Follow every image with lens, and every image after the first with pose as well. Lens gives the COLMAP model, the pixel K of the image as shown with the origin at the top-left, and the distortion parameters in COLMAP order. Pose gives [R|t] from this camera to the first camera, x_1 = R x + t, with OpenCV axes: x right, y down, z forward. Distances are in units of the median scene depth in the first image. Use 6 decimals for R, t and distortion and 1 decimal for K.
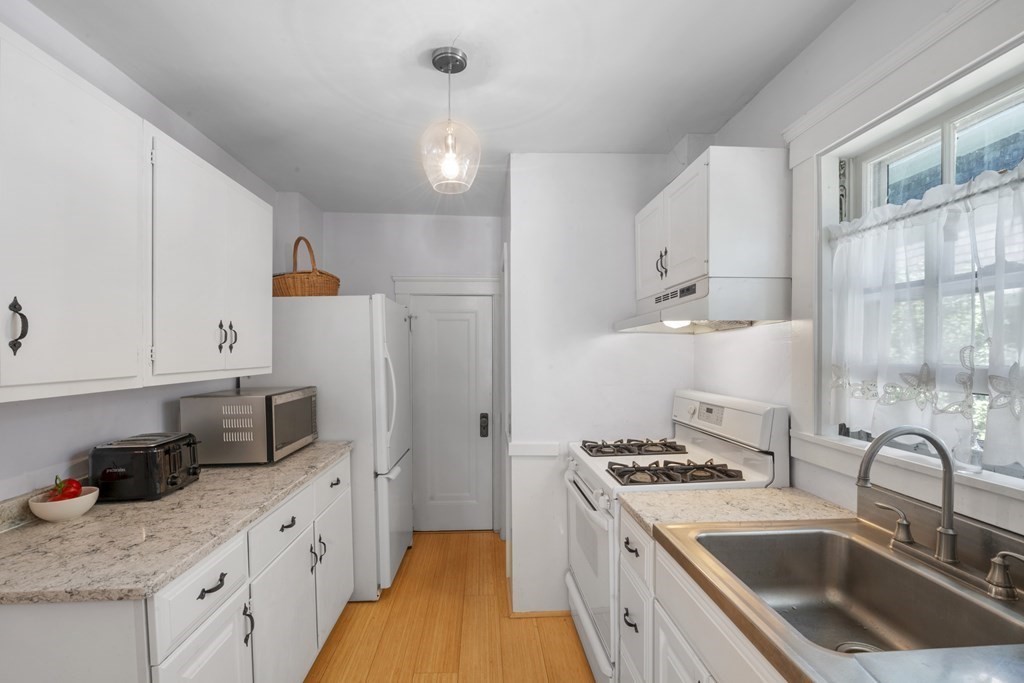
lens RADIAL K [[446.2, 0, 510.9], [0, 446.2, 362.9], [0, 0, 1]] dist [-0.020233, 0.000040]
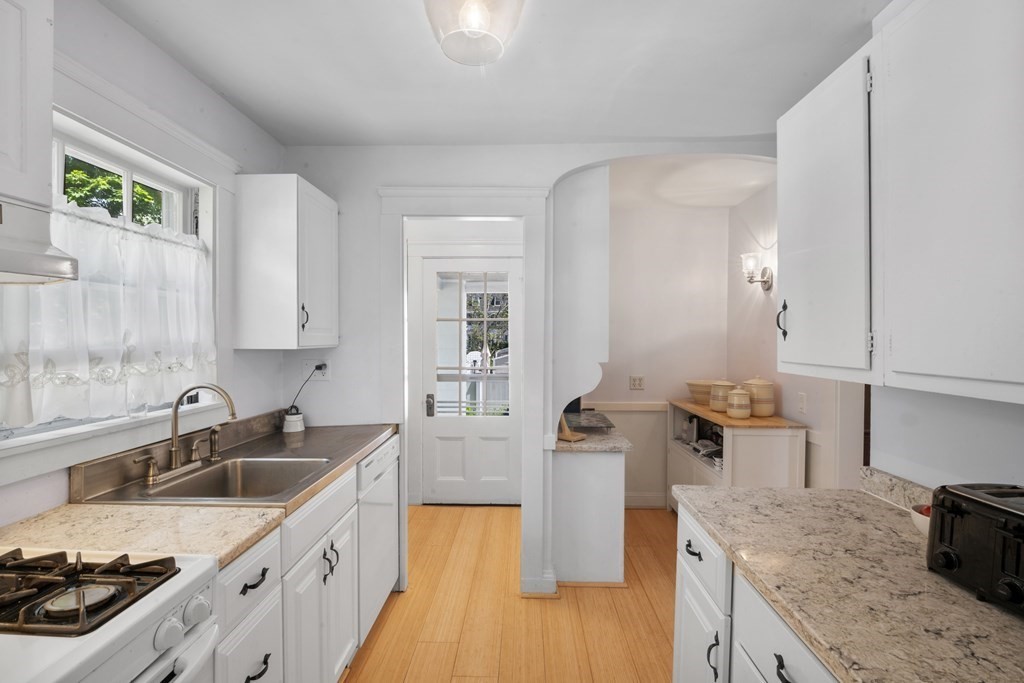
lens RADIAL K [[471.1, 0, 512.0], [0, 471.1, 341.5], [0, 0, 1]] dist [-0.016933, -0.000106]
pose [[-0.995721, -0.003519, 0.092340, -0.236309], [-0.000577, 0.999492, 0.031865, -0.039602], [-0.092405, 0.031676, -0.995218, 1.581746]]
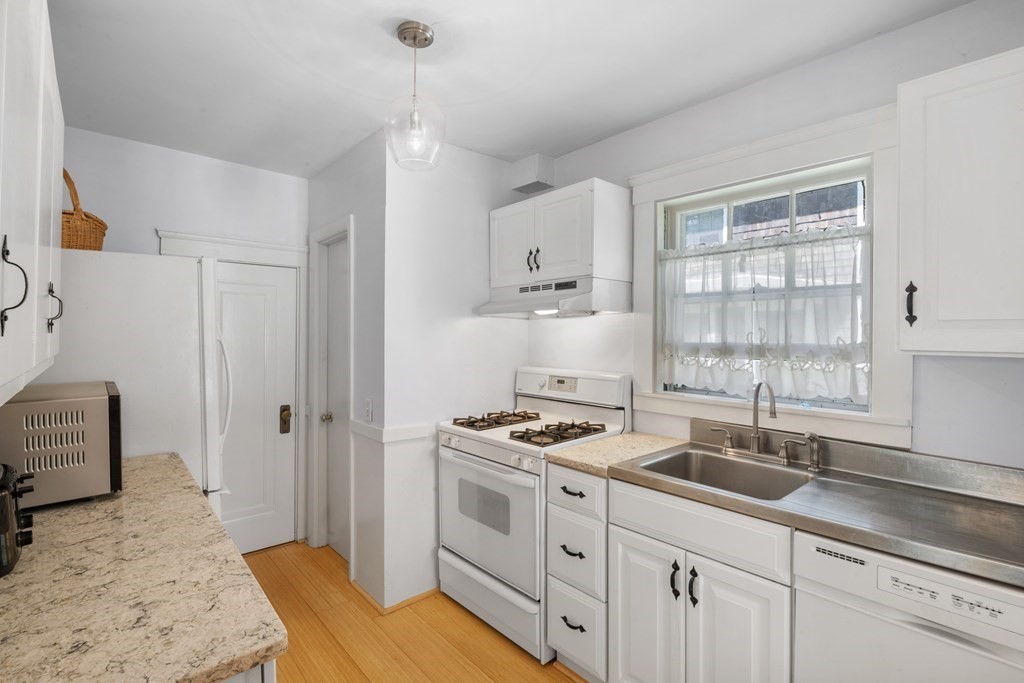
lens RADIAL K [[471.1, 0, 512.0], [0, 471.1, 341.5], [0, 0, 1]] dist [-0.016933, -0.000106]
pose [[0.786822, -0.004205, 0.617166, -0.593775], [0.009432, 0.999942, -0.005211, 0.000254], [-0.617108, 0.009921, 0.786816, 0.060815]]
